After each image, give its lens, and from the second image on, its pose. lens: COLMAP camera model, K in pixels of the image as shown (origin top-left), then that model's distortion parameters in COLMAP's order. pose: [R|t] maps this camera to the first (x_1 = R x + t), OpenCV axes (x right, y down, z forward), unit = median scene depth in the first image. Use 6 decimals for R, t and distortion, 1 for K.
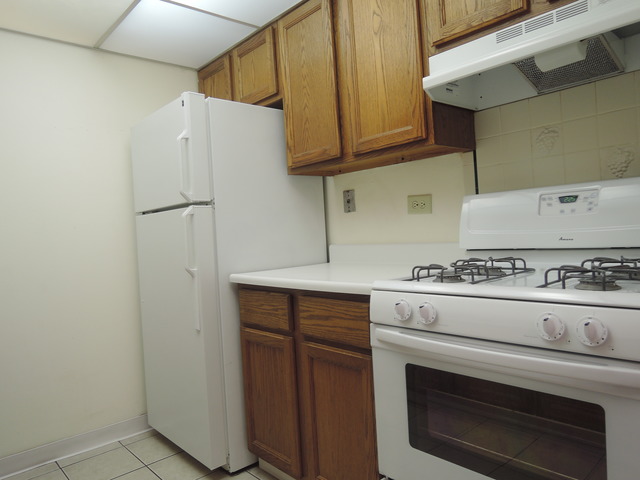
lens RADIAL K [[453.6, 0, 320.6], [0, 453.6, 237.3], [0, 0, 1]] dist [-0.012876, -0.005451]
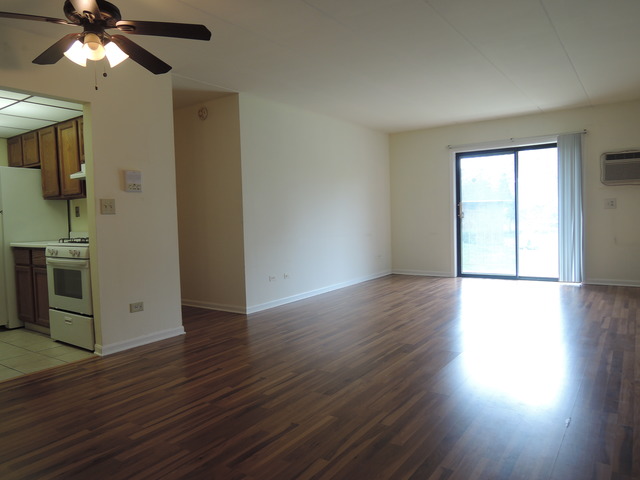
lens RADIAL K [[453.6, 0, 316.4], [0, 453.6, 241.6], [0, 0, 1]] dist [-0.012876, -0.005451]
pose [[0.975108, 0.024303, 0.220395, 0.837244], [-0.030446, 0.999236, 0.024522, -0.028985], [-0.219630, -0.030621, 0.975102, -1.629324]]
